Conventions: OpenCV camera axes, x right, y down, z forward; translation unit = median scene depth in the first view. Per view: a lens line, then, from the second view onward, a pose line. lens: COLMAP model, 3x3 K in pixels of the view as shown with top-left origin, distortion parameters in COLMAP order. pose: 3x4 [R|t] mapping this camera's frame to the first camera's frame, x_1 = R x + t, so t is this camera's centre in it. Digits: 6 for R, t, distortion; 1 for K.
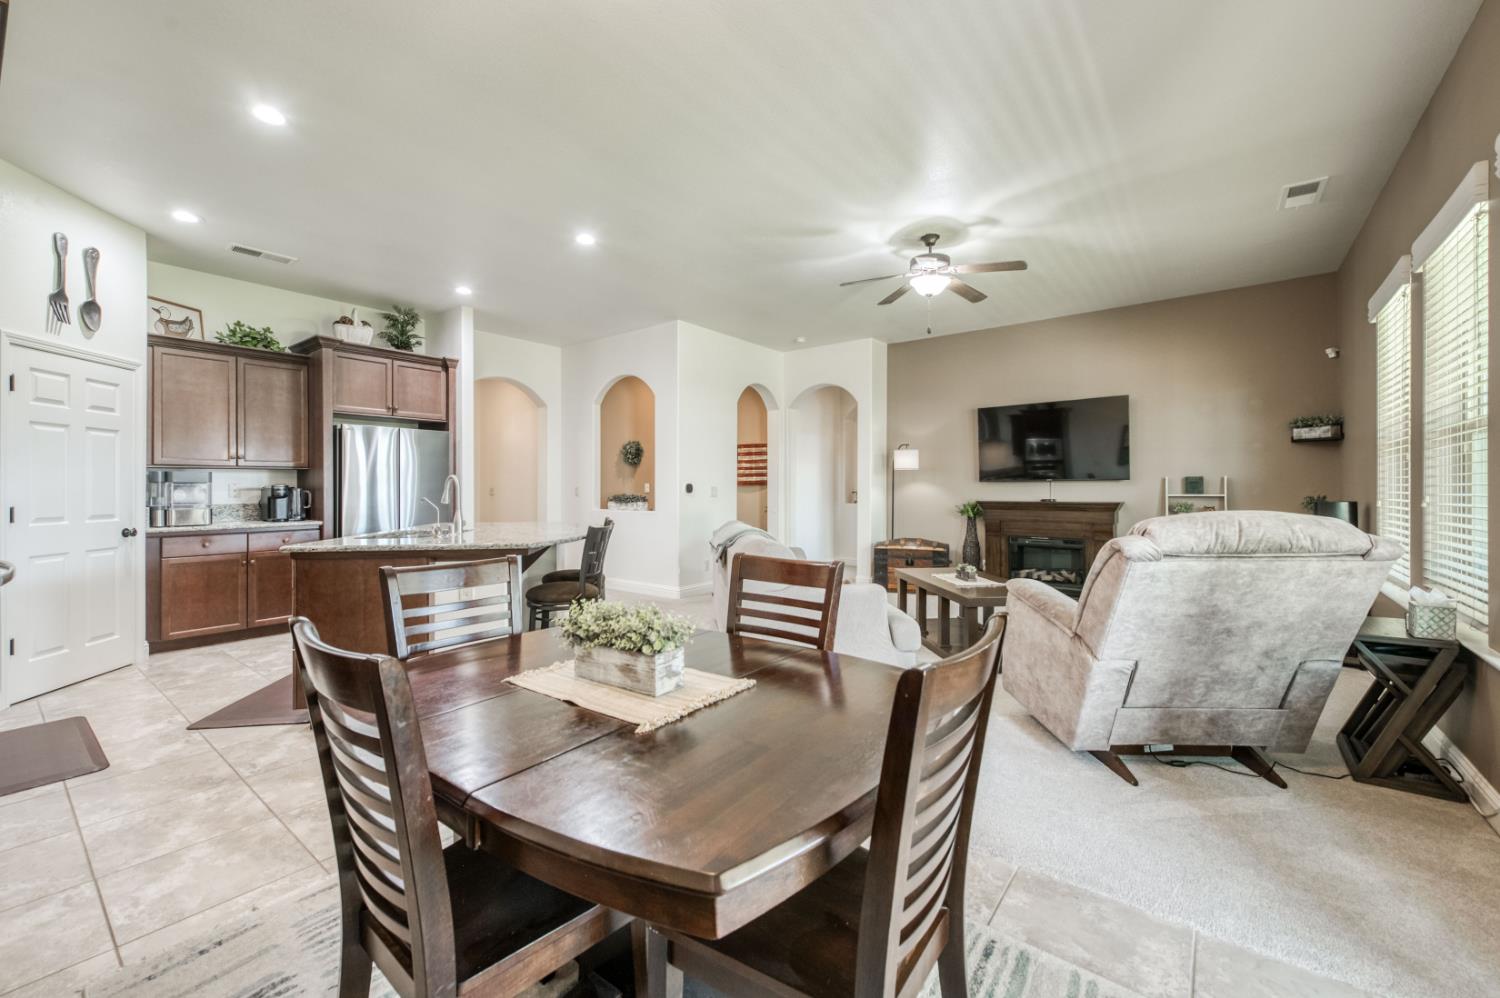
lens RADIAL K [[604.5, 0, 755.3], [0, 604.5, 487.8], [0, 0, 1]] dist [0.005291, -0.001551]
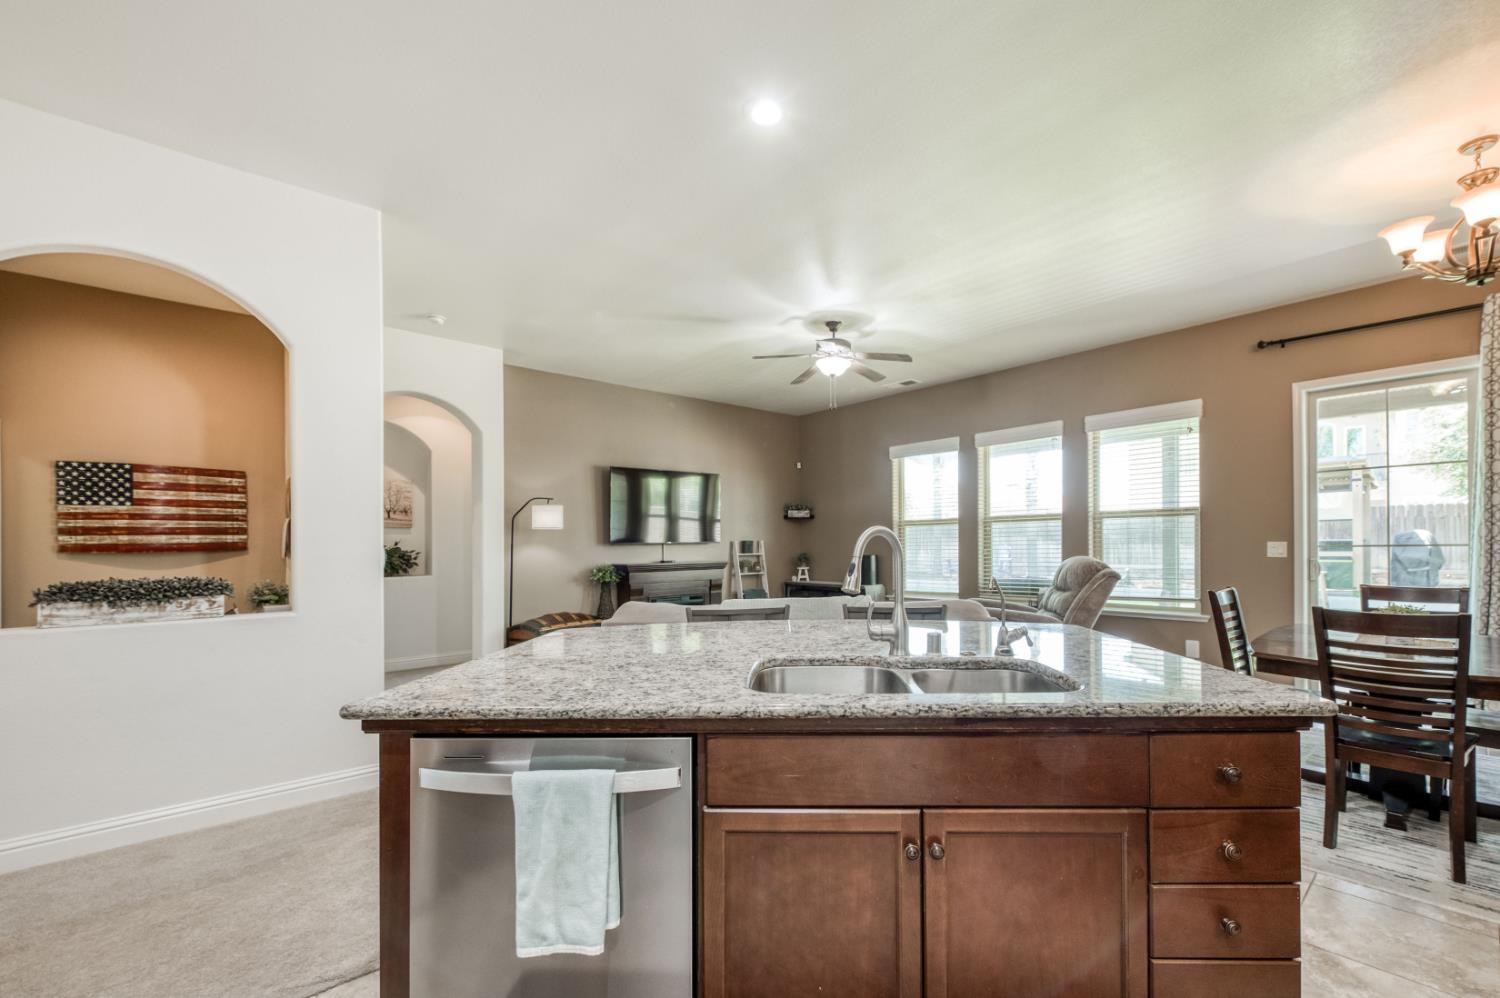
lens RADIAL K [[631.8, 0, 780.2], [0, 631.8, 561.1], [0, 0, 1]] dist [0.004672, 0.000183]
pose [[0.170536, -0.026278, 0.985001, -0.658702], [0.012282, 0.999623, 0.024542, -0.005687], [-0.985275, 0.007912, 0.170795, 0.671271]]
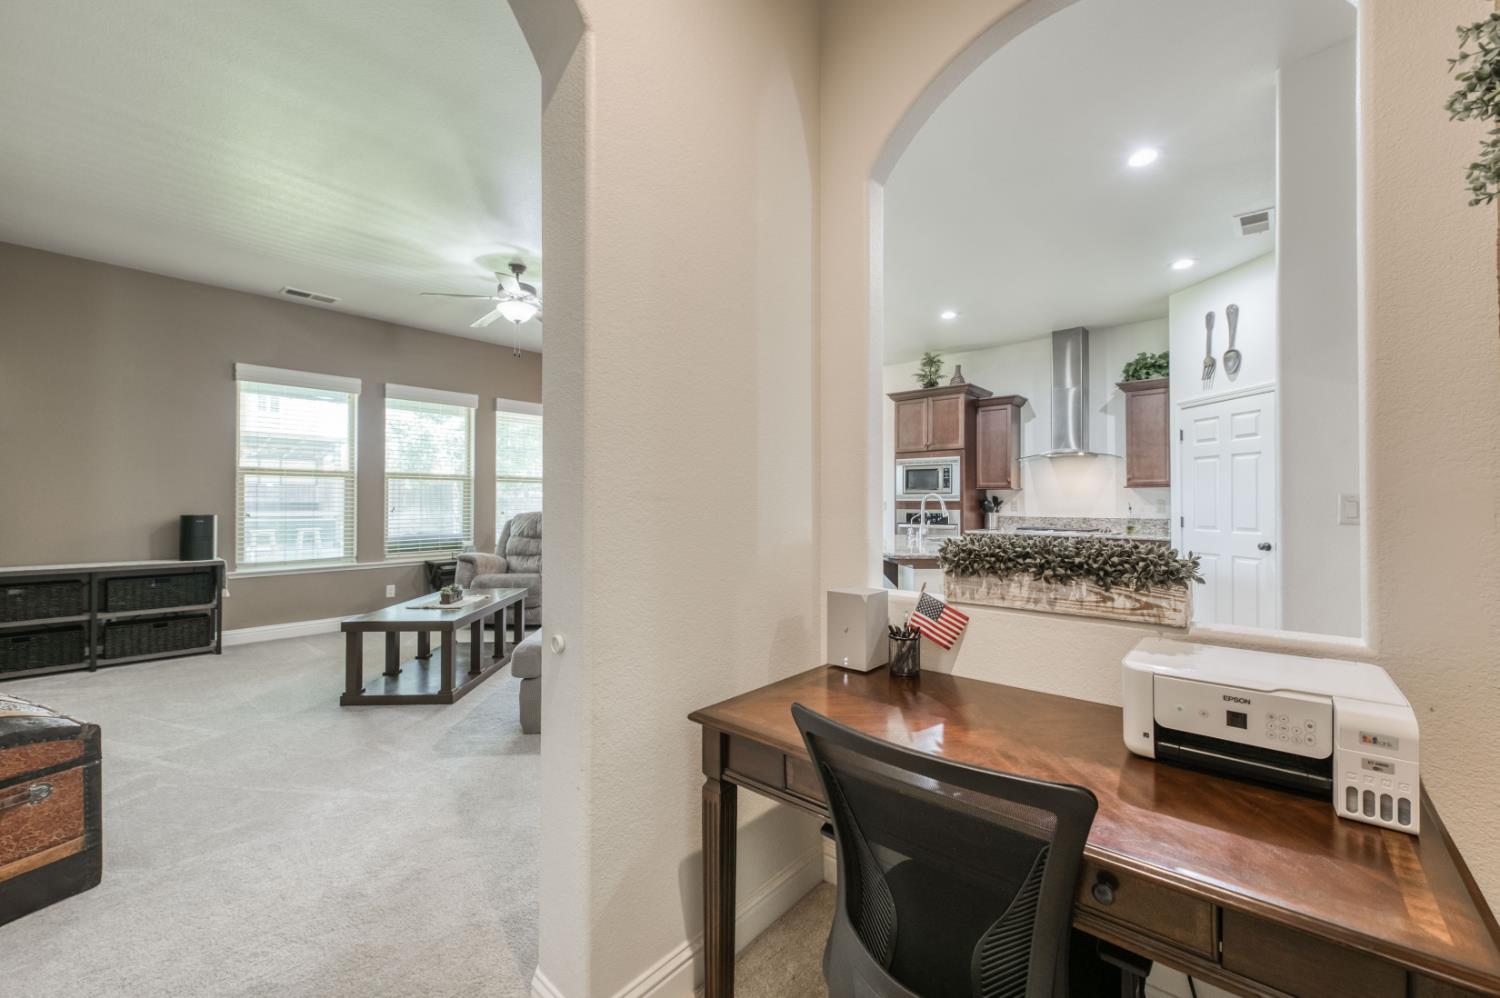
lens RADIAL K [[604.5, 0, 764.4], [0, 604.5, 495.6], [0, 0, 1]] dist [0.005291, -0.001551]
pose [[-0.998795, -0.000612, 0.049067, -0.154163], [-0.001128, 0.999944, -0.010486, -0.002687], [-0.049058, -0.010528, -0.998740, 1.517235]]
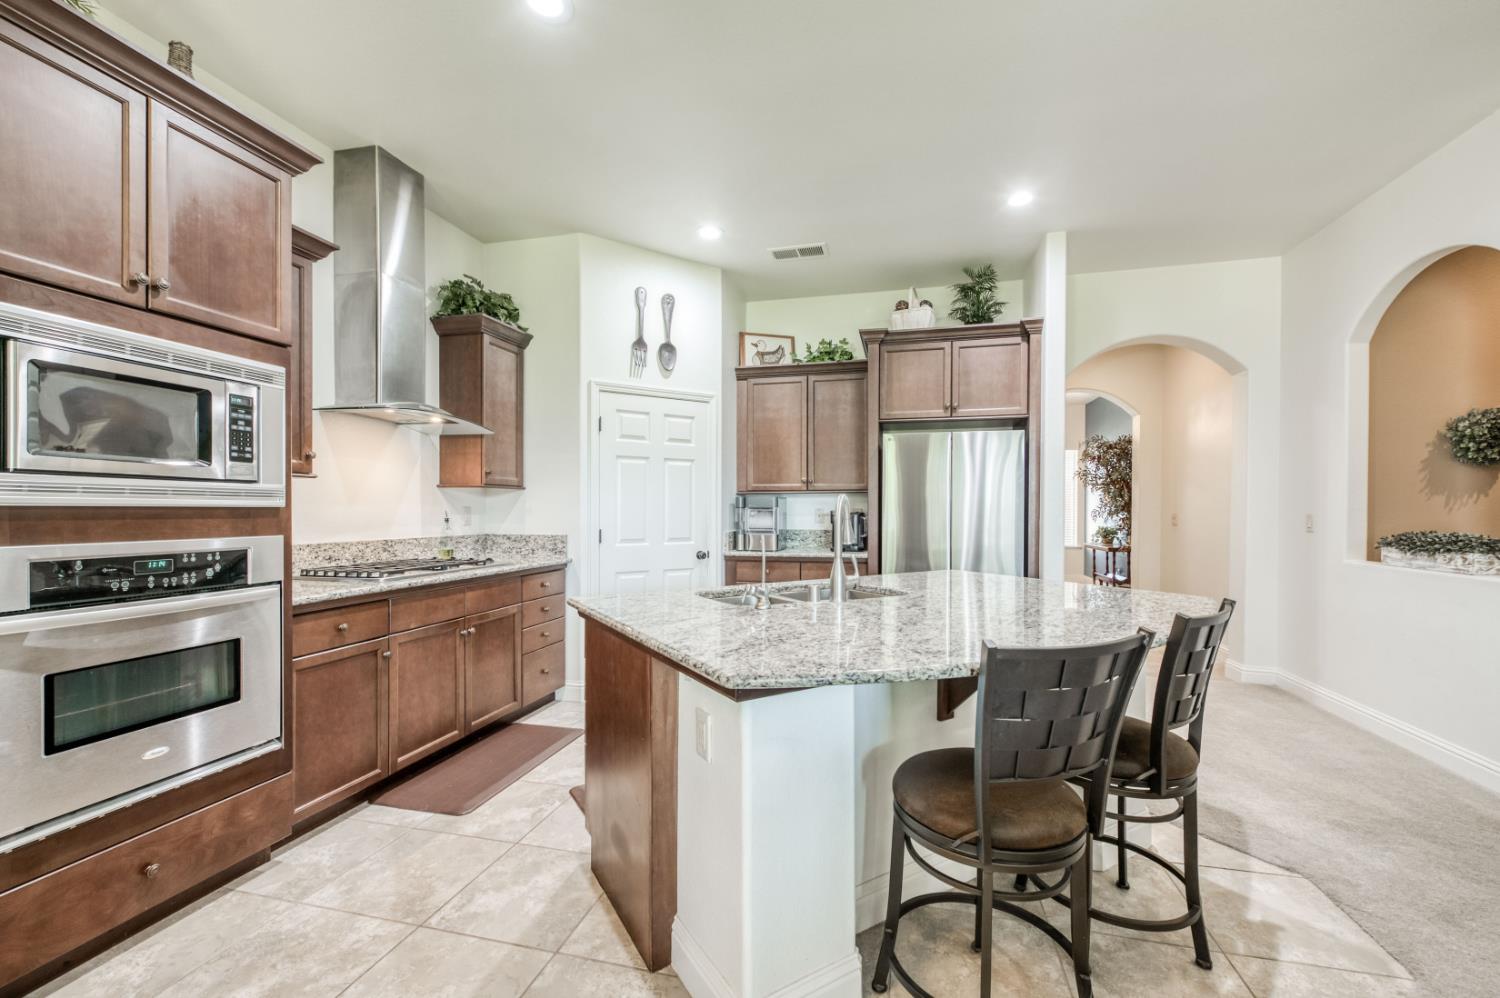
lens RADIAL K [[604.5, 0, 760.9], [0, 604.5, 509.8], [0, 0, 1]] dist [0.005291, -0.001551]
pose [[0.407354, 0.000845, -0.913270, -0.018253], [-0.003103, 0.999995, -0.000459, -0.004127], [0.913265, 0.003020, 0.407355, 0.479161]]
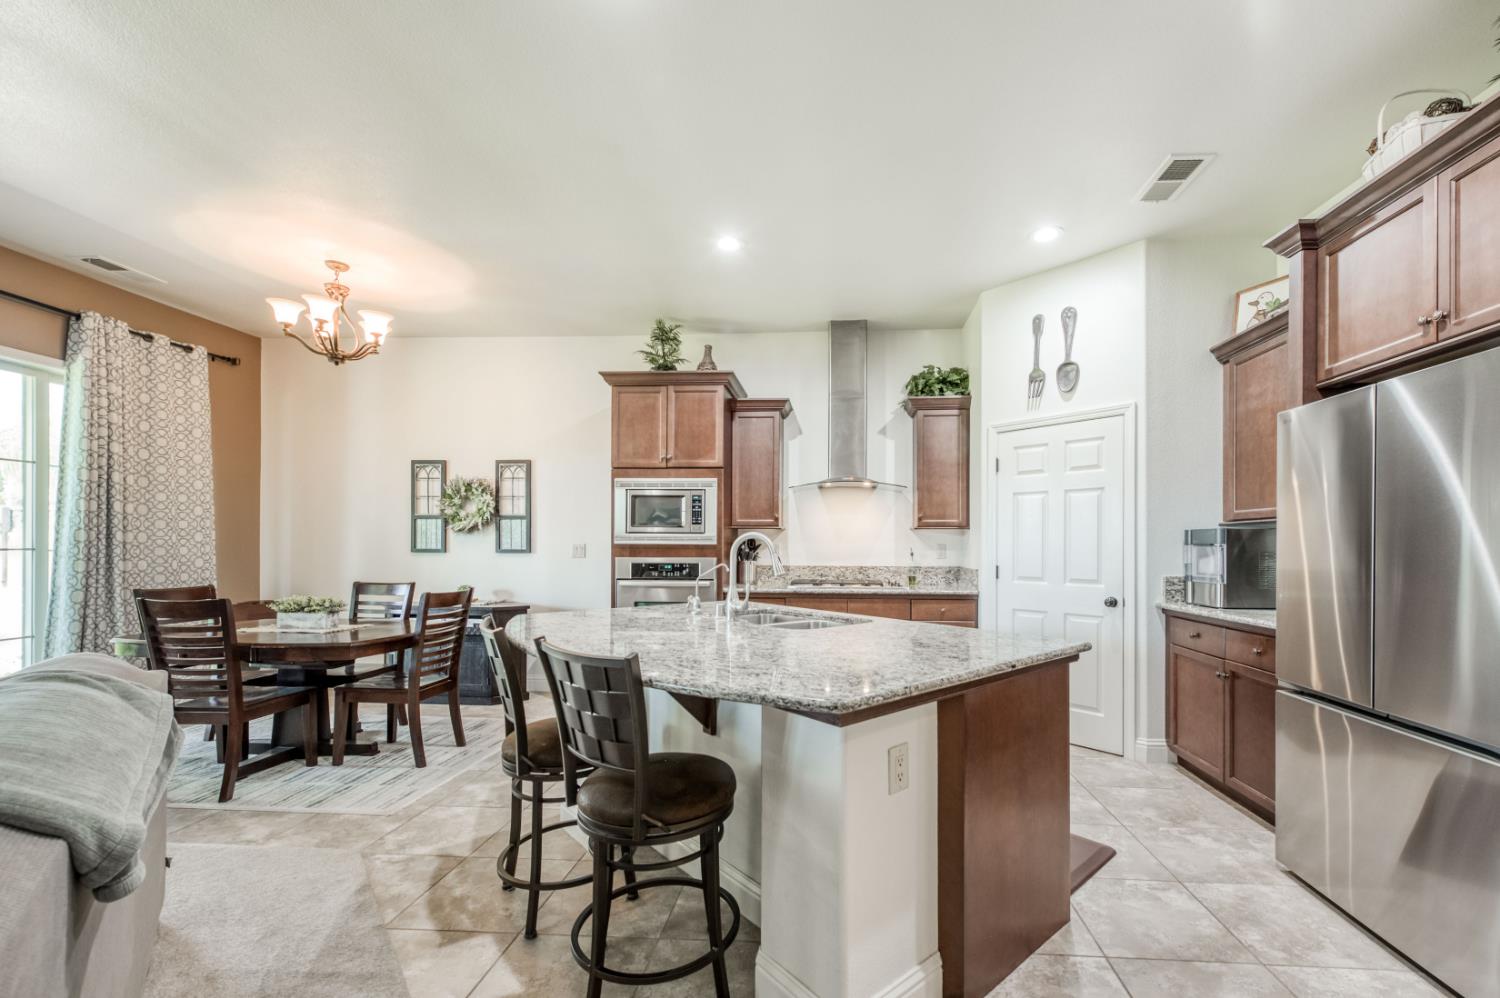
lens RADIAL K [[604.5, 0, 807.6], [0, 604.5, 543.9], [0, 0, 1]] dist [0.005291, -0.001551]
pose [[-0.821456, -0.004070, -0.570257, -0.123145], [-0.004742, 0.999989, -0.000306, -0.005989], [0.570251, 0.002453, -0.821467, 1.059189]]
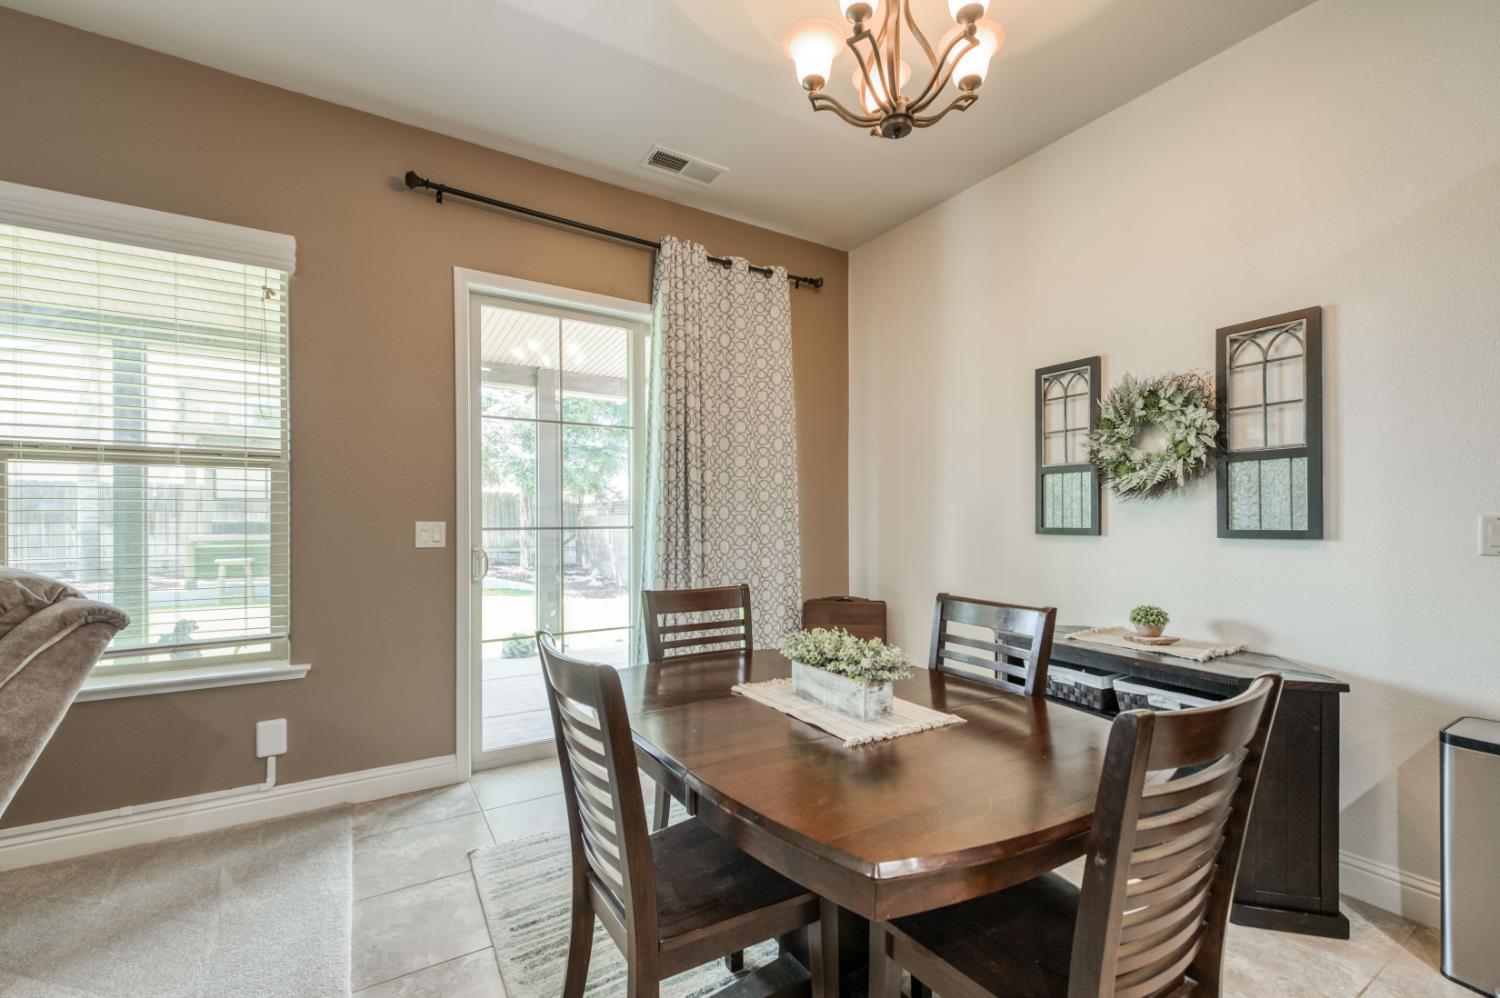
lens RADIAL K [[604.5, 0, 754.4], [0, 604.5, 517.8], [0, 0, 1]] dist [0.005291, -0.001551]
pose [[-0.946925, 0.002728, 0.321444, -0.095019], [0.001842, 0.999994, -0.003061, -0.003571], [-0.321450, -0.002307, -0.946924, 0.533354]]
